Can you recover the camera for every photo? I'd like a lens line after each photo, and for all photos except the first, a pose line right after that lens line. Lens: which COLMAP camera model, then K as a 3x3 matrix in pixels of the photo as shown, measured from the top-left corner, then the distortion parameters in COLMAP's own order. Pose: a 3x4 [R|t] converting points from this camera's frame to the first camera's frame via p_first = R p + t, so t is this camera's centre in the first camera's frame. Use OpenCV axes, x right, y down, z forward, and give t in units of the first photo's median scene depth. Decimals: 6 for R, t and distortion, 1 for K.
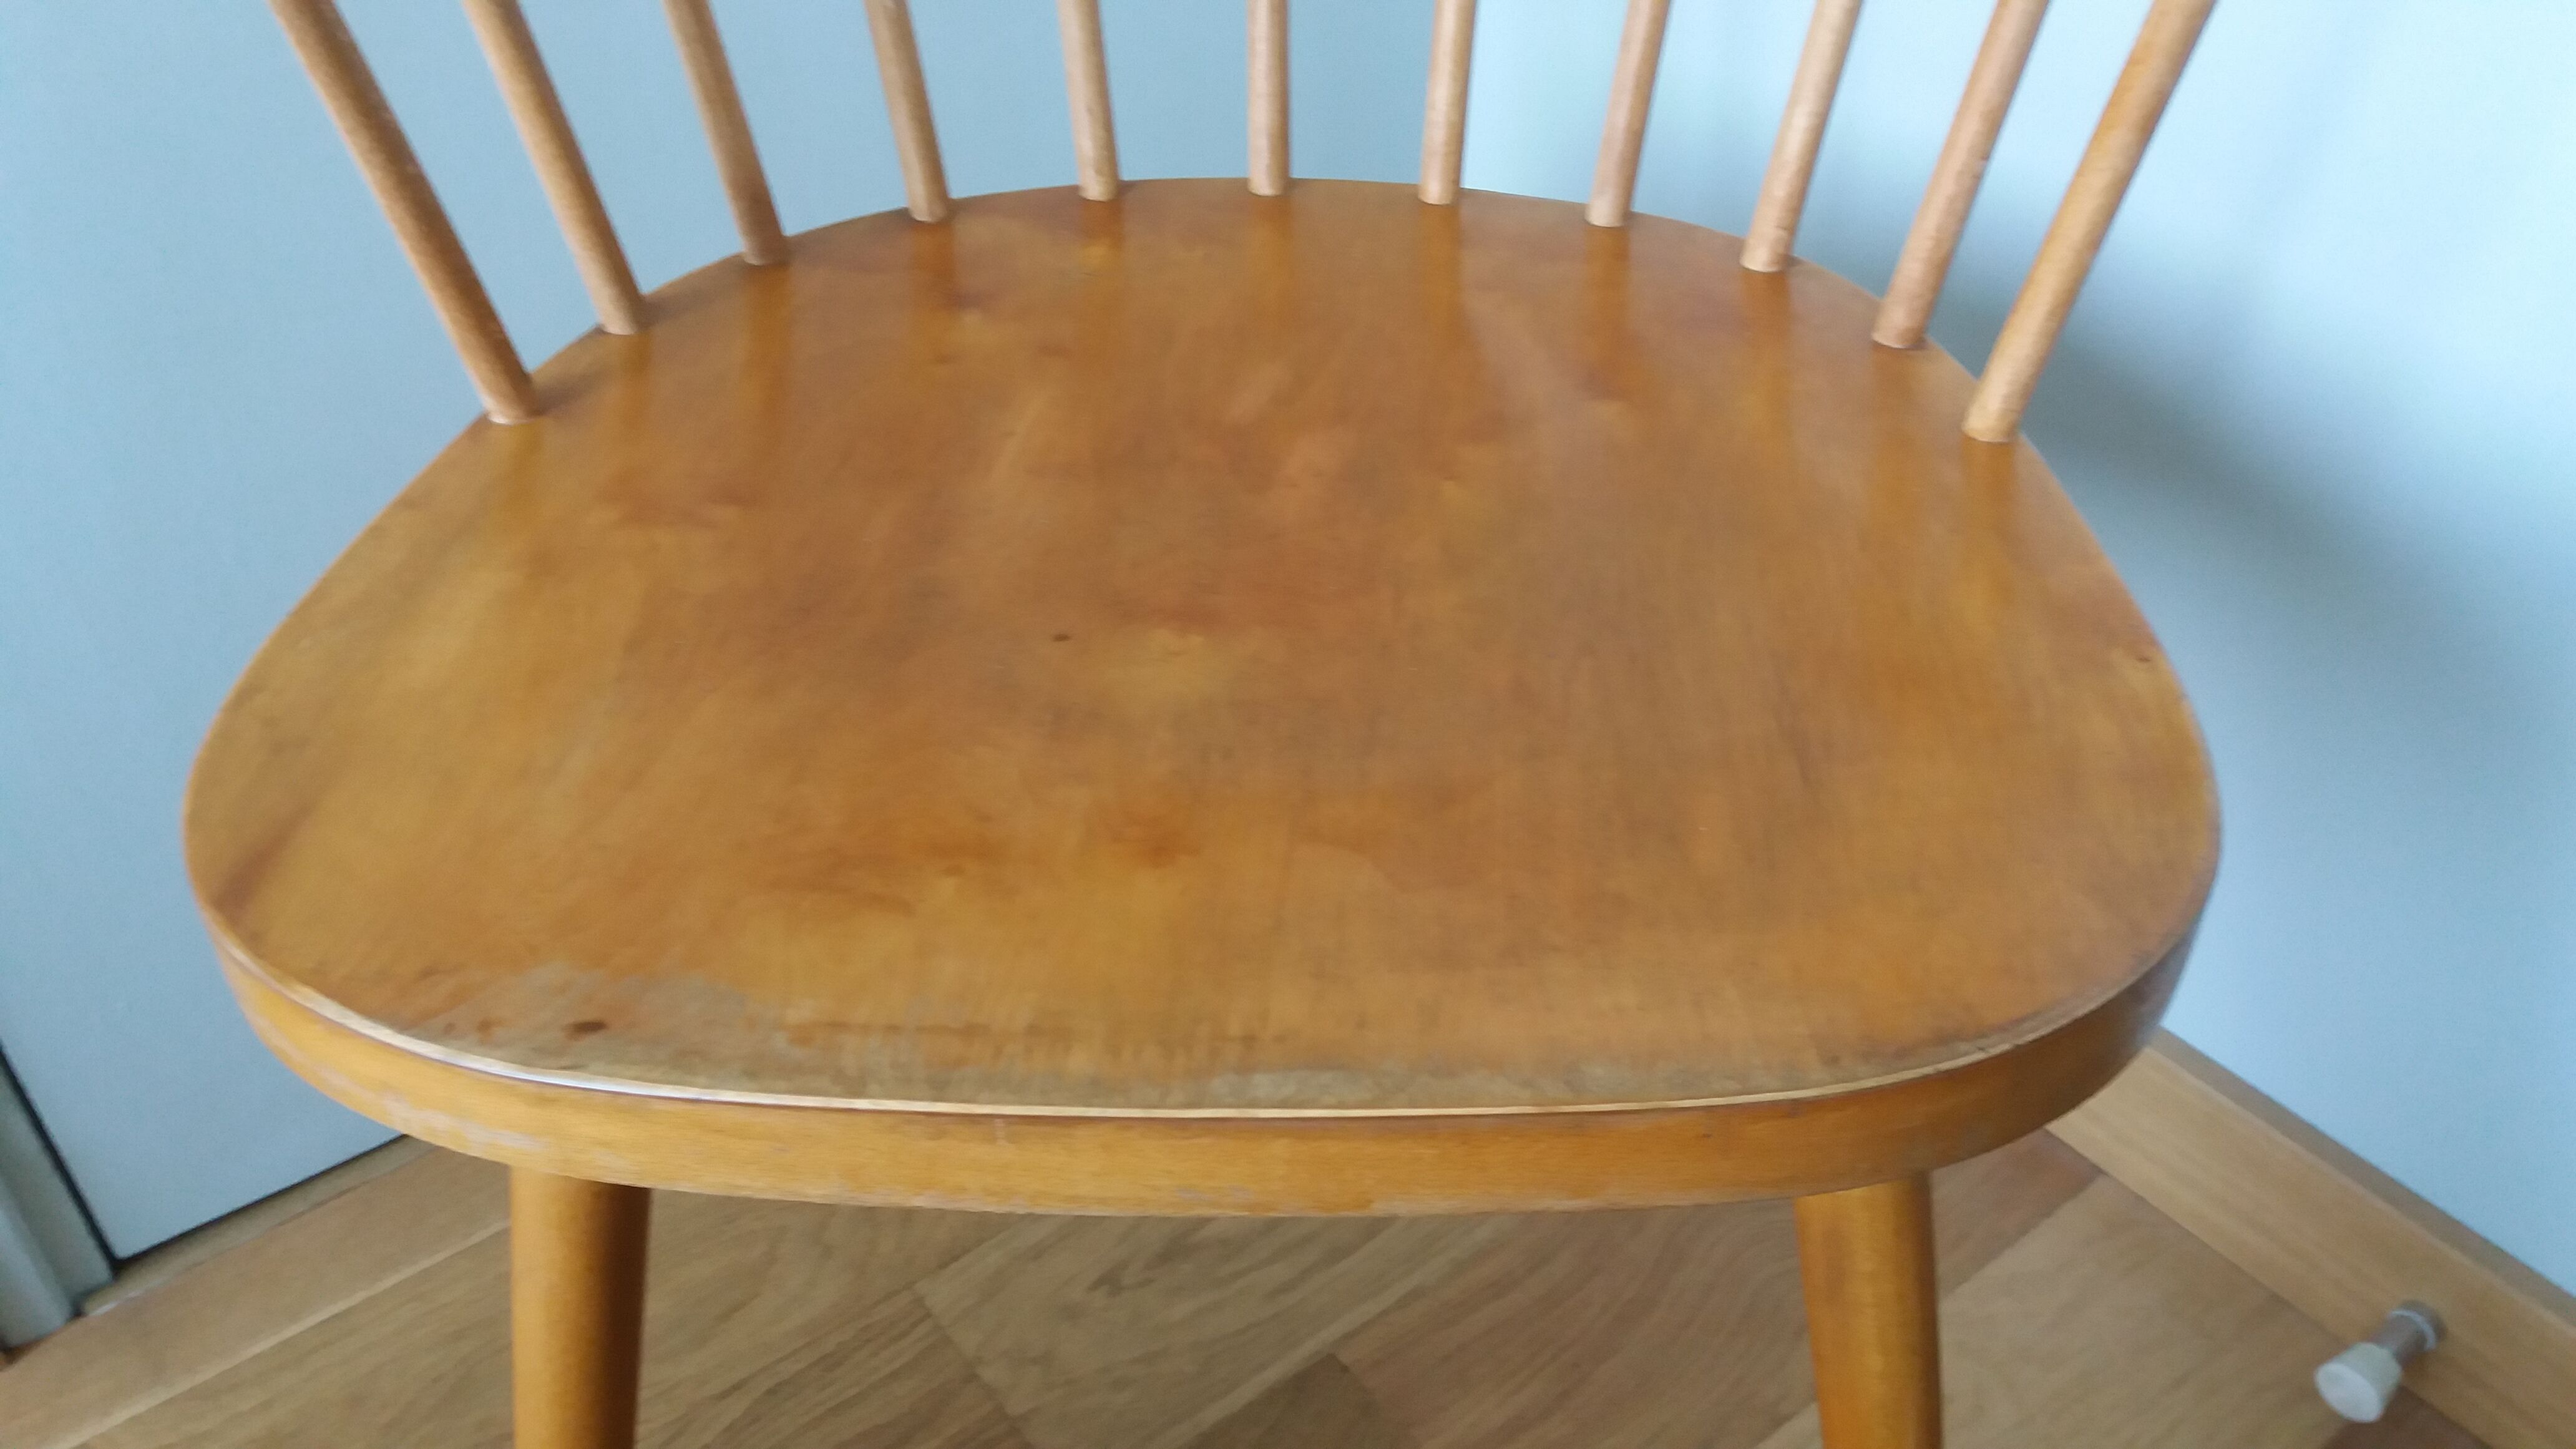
lens RADIAL K [[2095.1, 0, 1296.5], [0, 2095.1, 693.8], [0, 0, 1]] dist [0.190011, -0.456351]
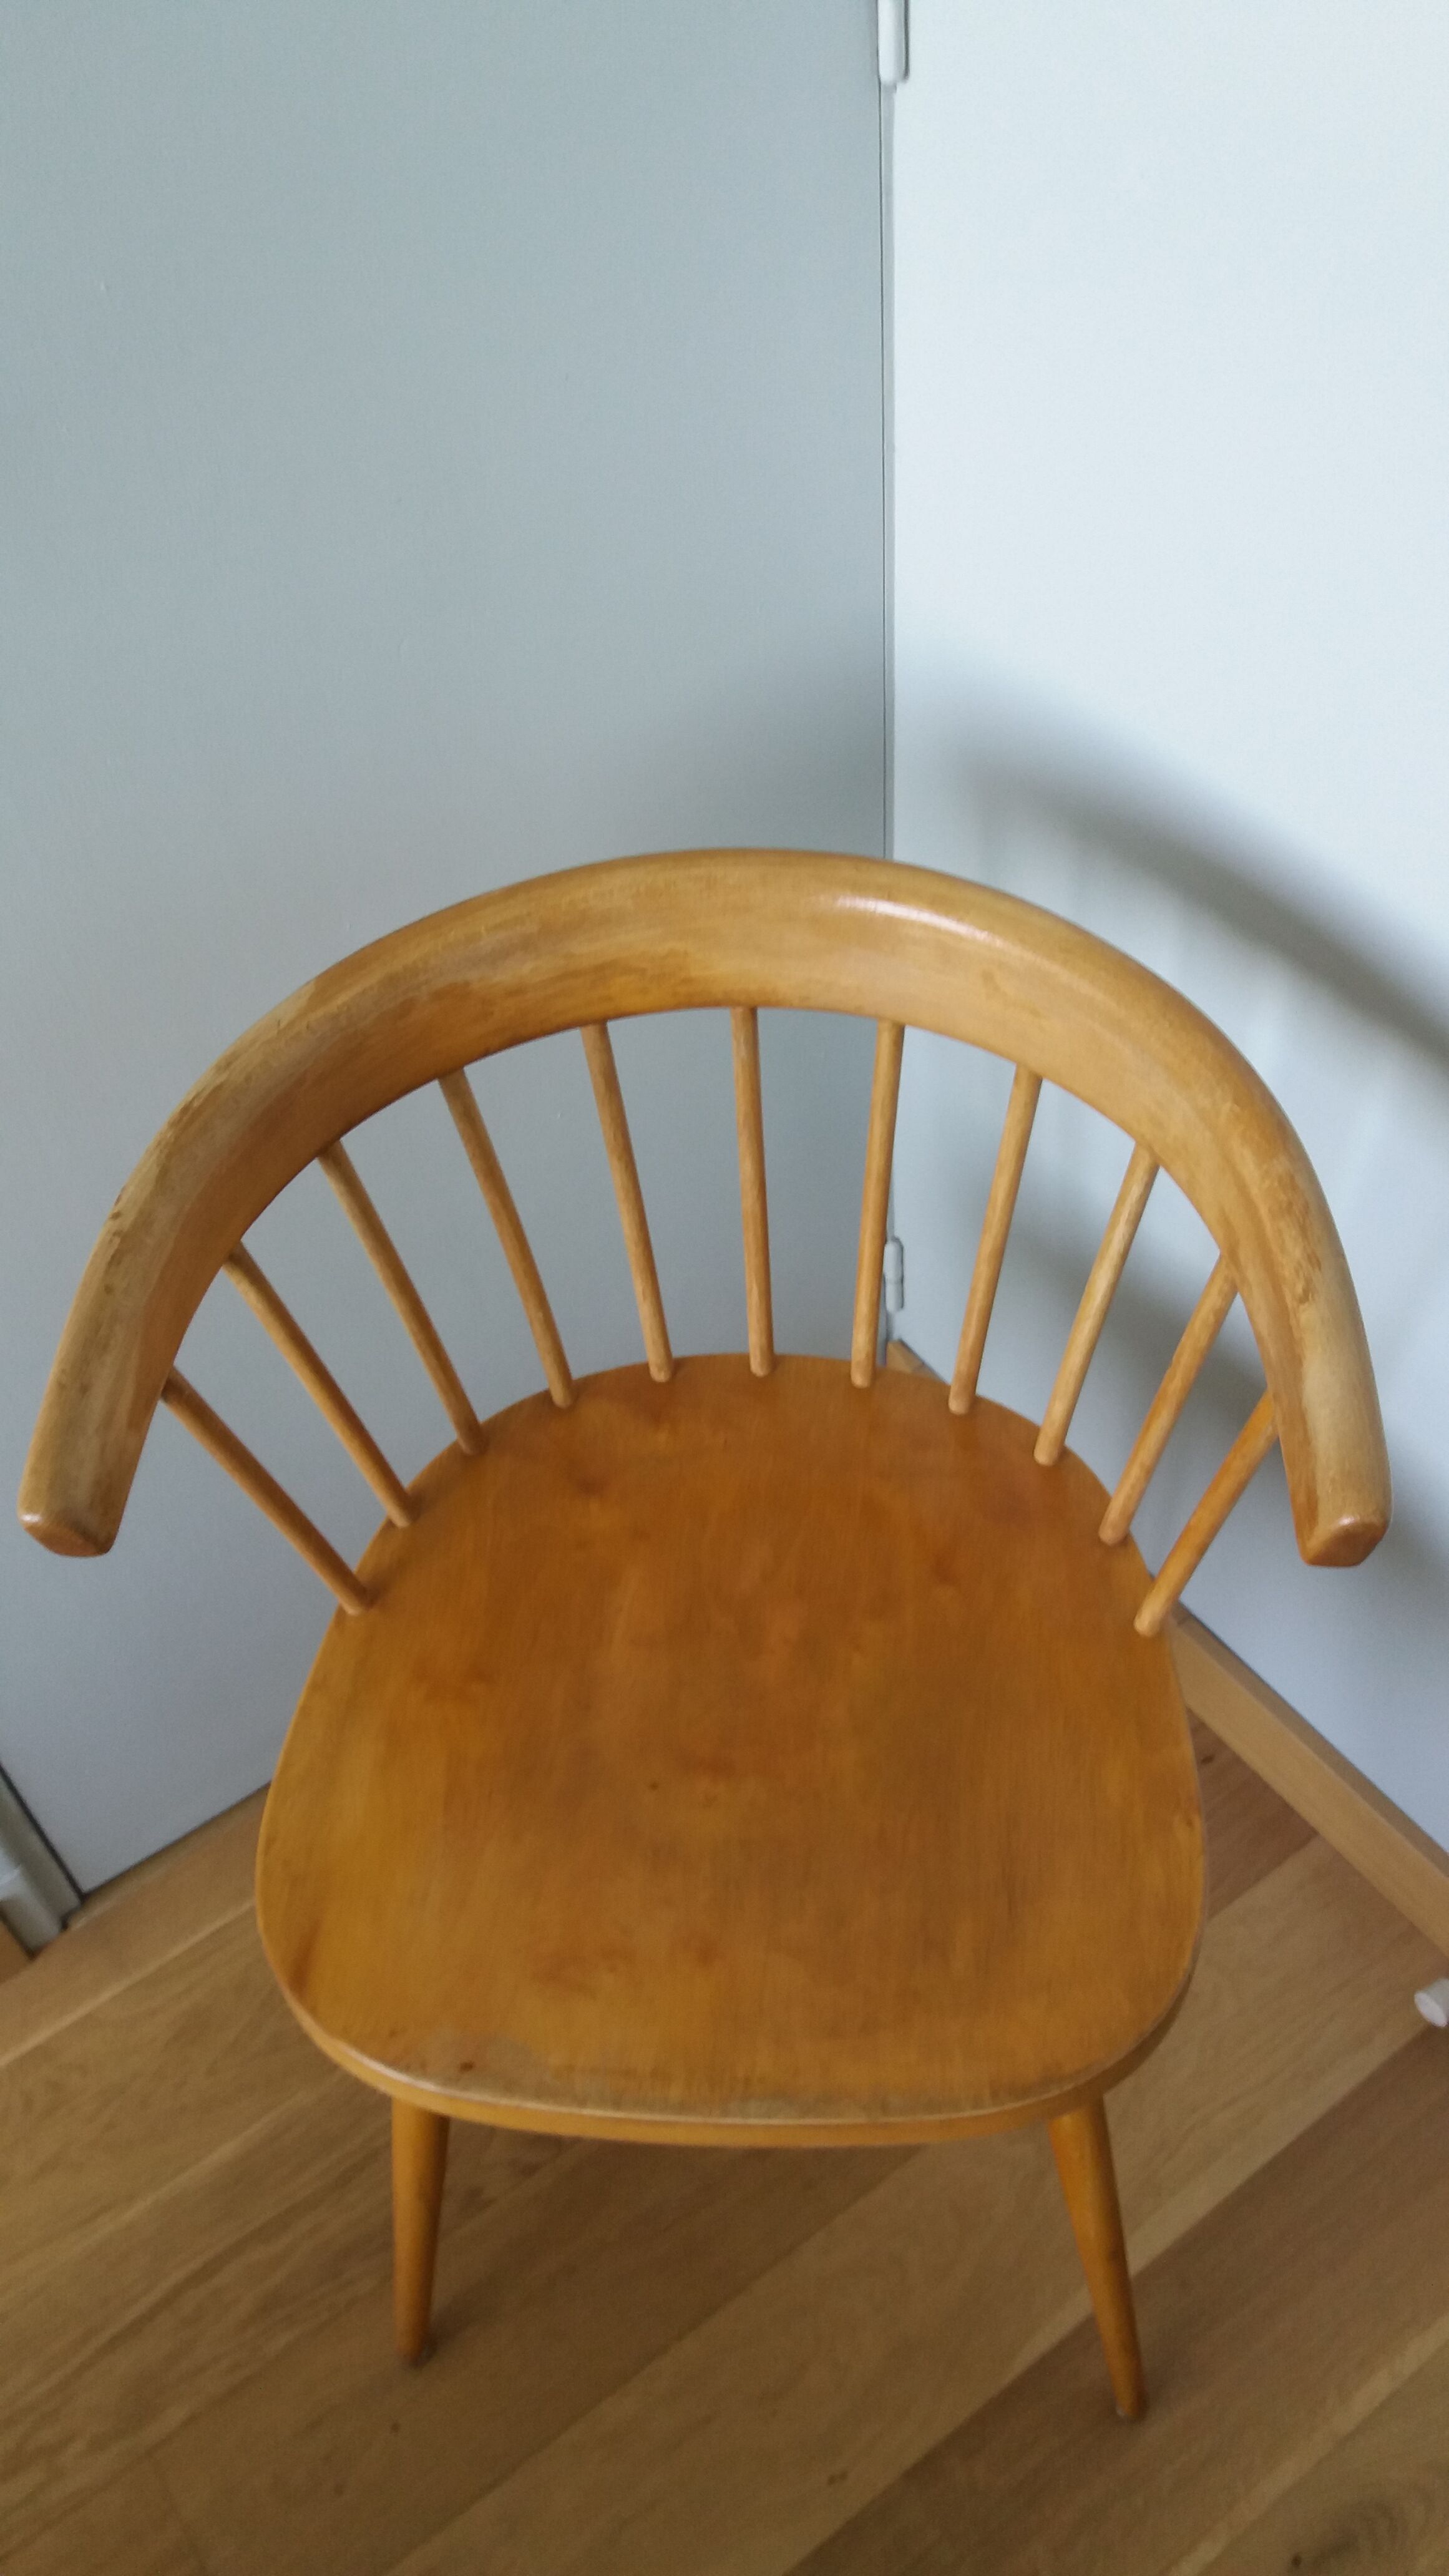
lens RADIAL K [[2095.1, 0, 722.2], [0, 2095.1, 1310.1], [0, 0, 1]] dist [0.190011, -0.456351]
pose [[0.998270, -0.011271, -0.057705, 0.078638], [0.023095, 0.977737, 0.208562, -0.952501], [0.054070, -0.209533, 0.976305, -0.921645]]
